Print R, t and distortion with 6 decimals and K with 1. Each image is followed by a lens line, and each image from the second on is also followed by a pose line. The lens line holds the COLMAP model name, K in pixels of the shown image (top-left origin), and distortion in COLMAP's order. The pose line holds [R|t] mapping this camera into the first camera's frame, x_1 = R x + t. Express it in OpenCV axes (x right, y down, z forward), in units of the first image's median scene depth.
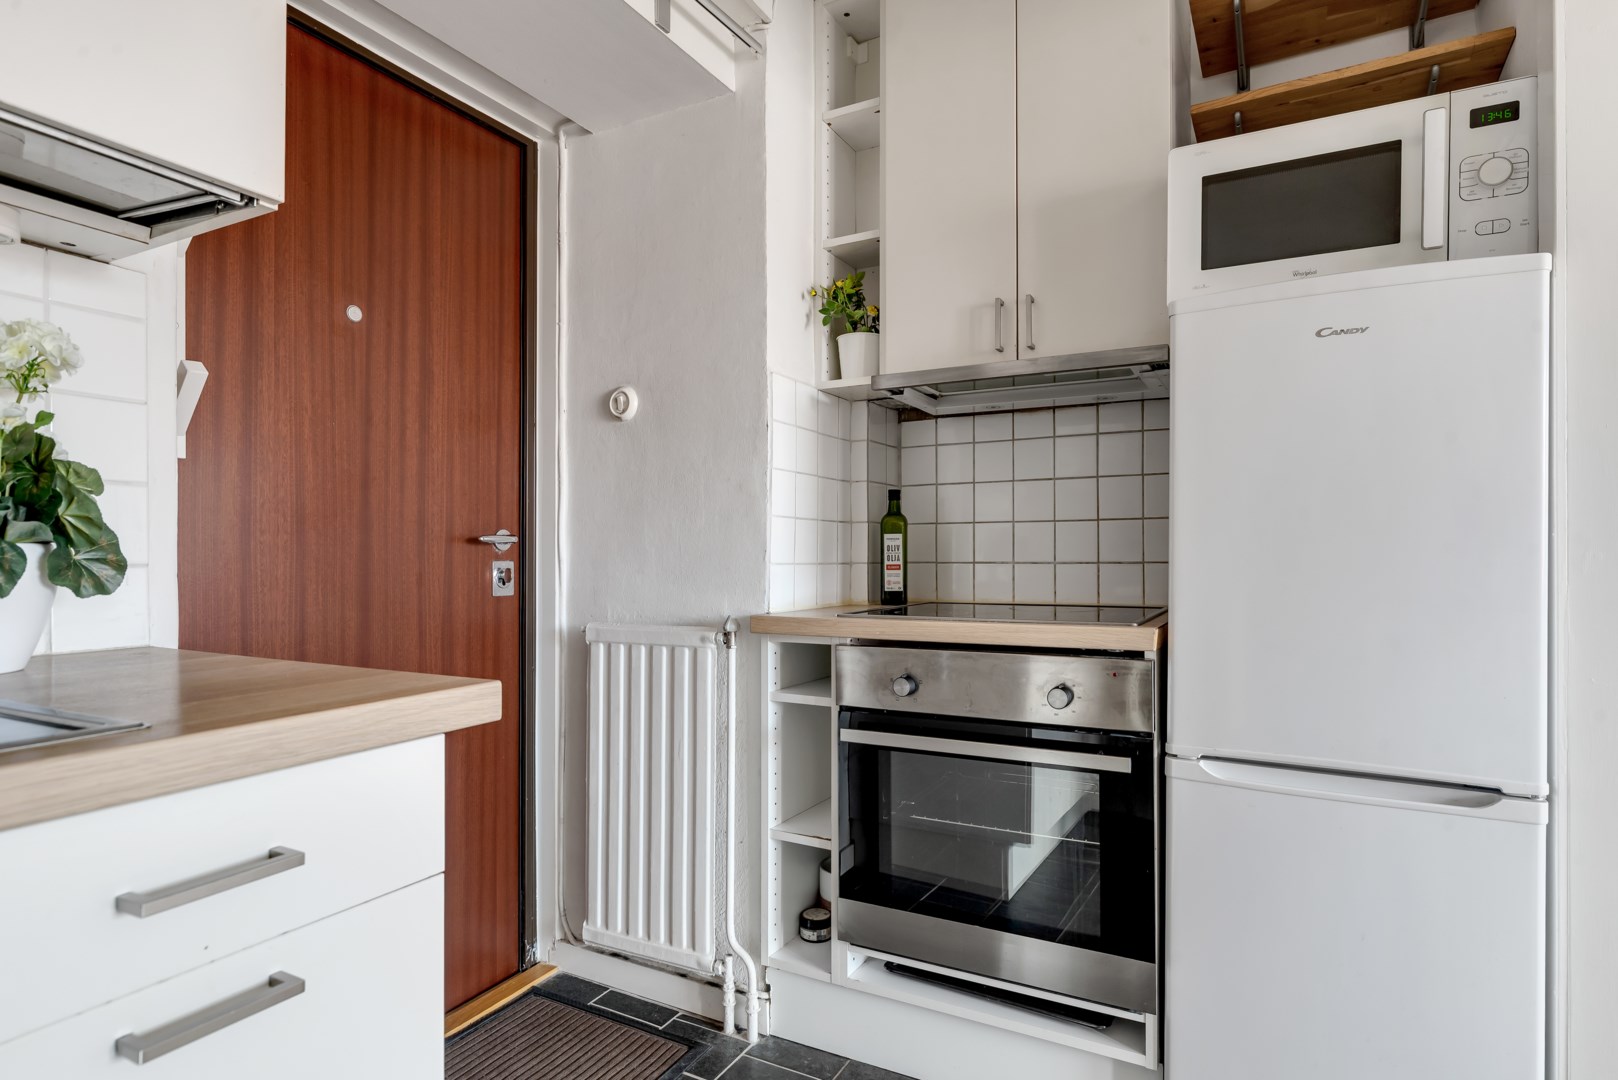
lens RADIAL K [[845.0, 0, 817.8], [0, 845.0, 549.6], [0, 0, 1]] dist [0.003060, -0.000030]
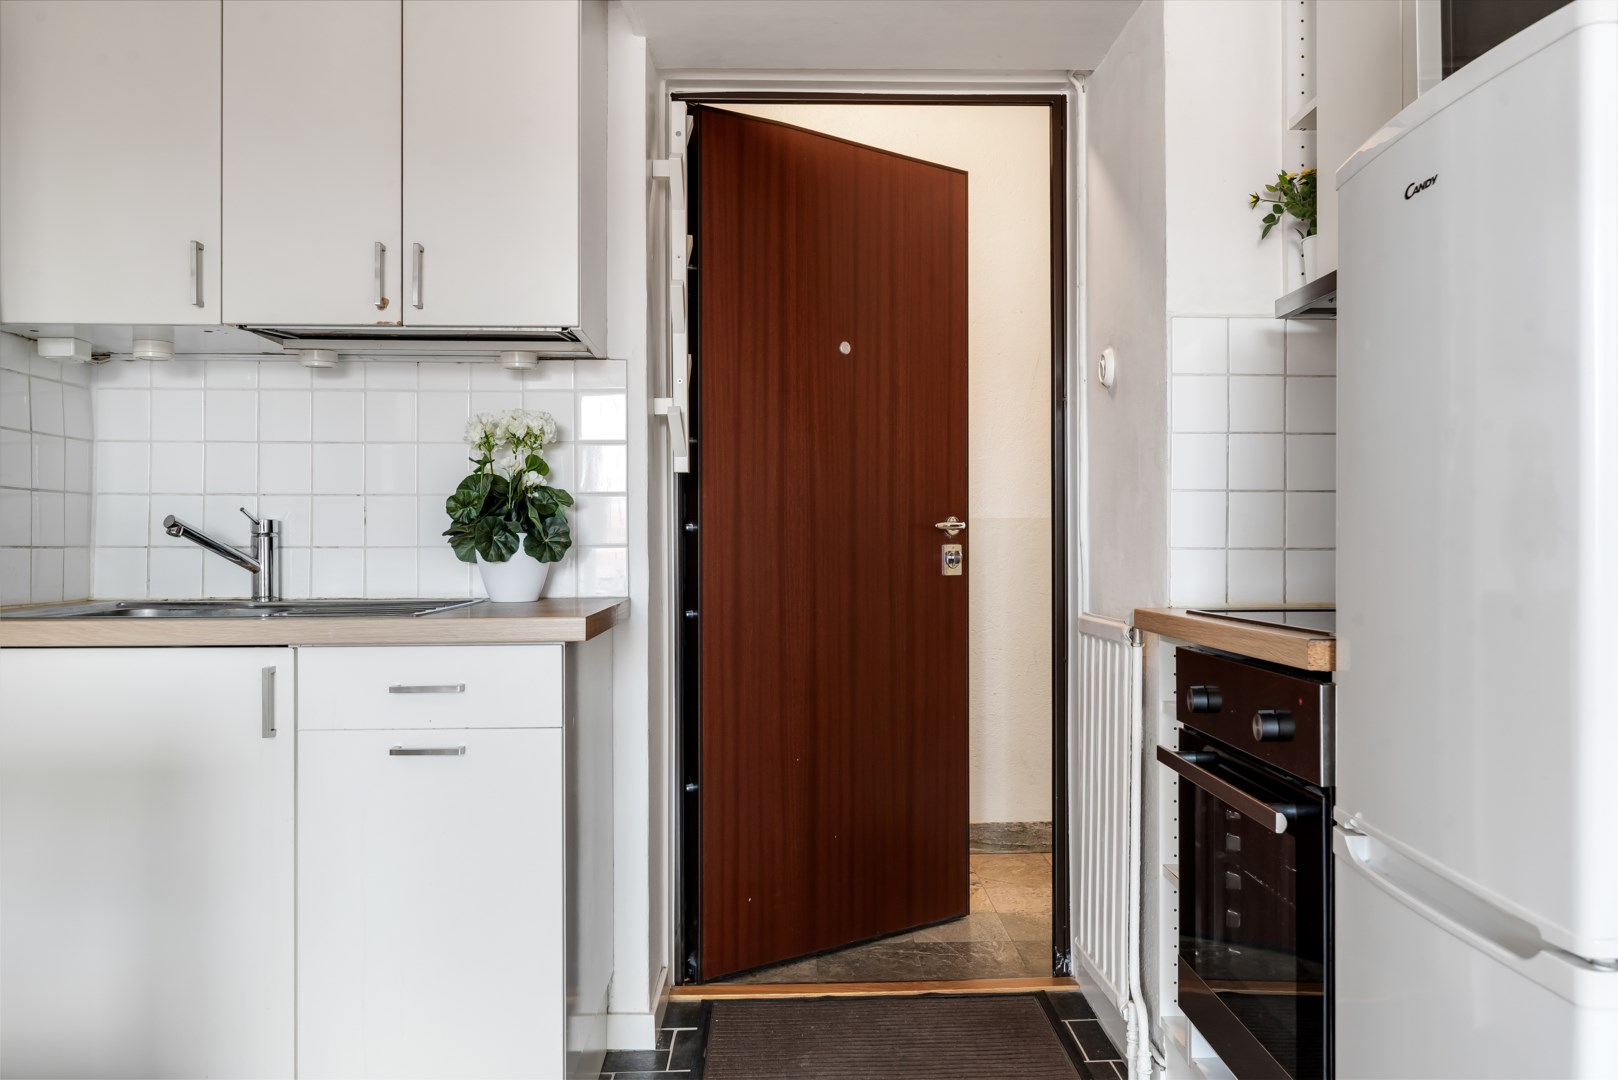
lens RADIAL K [[1281.2, 0, 847.9], [0, 1281.2, 541.1], [0, 0, 1]] dist [-0.002182, 0.001104]
pose [[0.504712, -0.001526, -0.863286, 0.862976], [0.007121, 0.999972, 0.002396, 0.004371], [0.863258, -0.007357, 0.504709, 0.090417]]
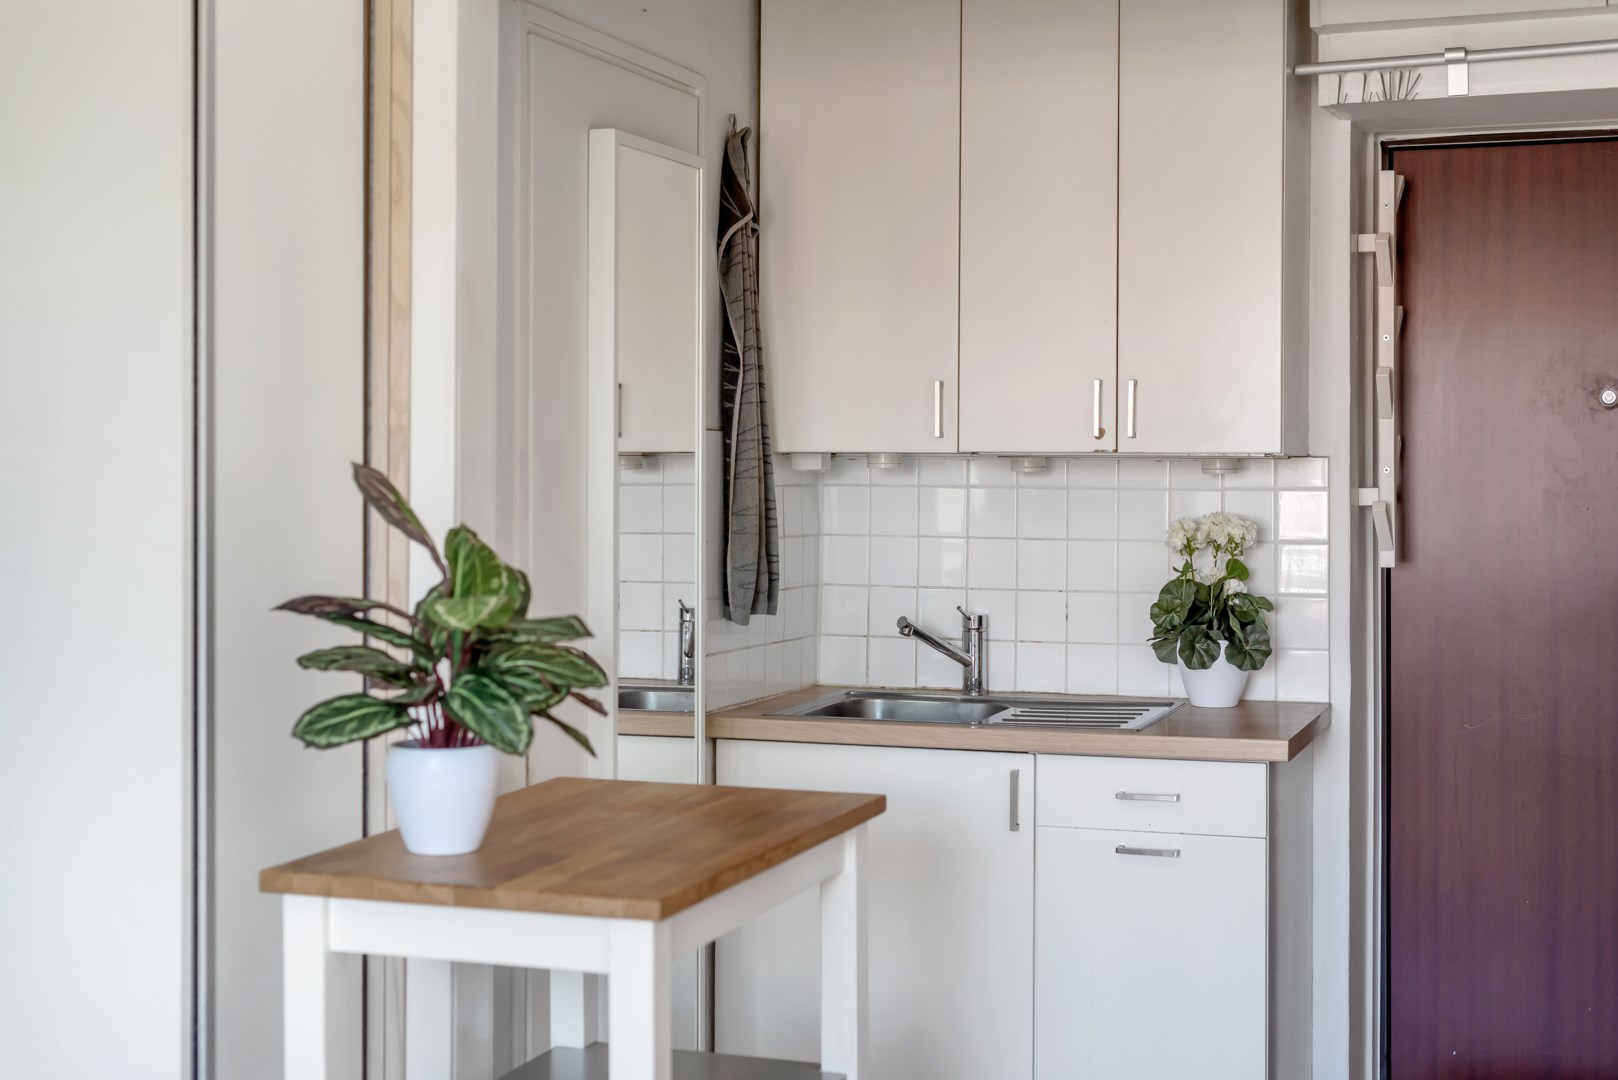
lens RADIAL K [[2395.7, 0, 808.9], [0, 2395.7, 477.2], [0, 0, 1]] dist [-0.001745, 0.088467]
pose [[0.139595, 0.009165, -0.990166, 1.955991], [0.003910, 0.999944, 0.009807, -0.197398], [0.990201, -0.005241, 0.139551, -0.304905]]
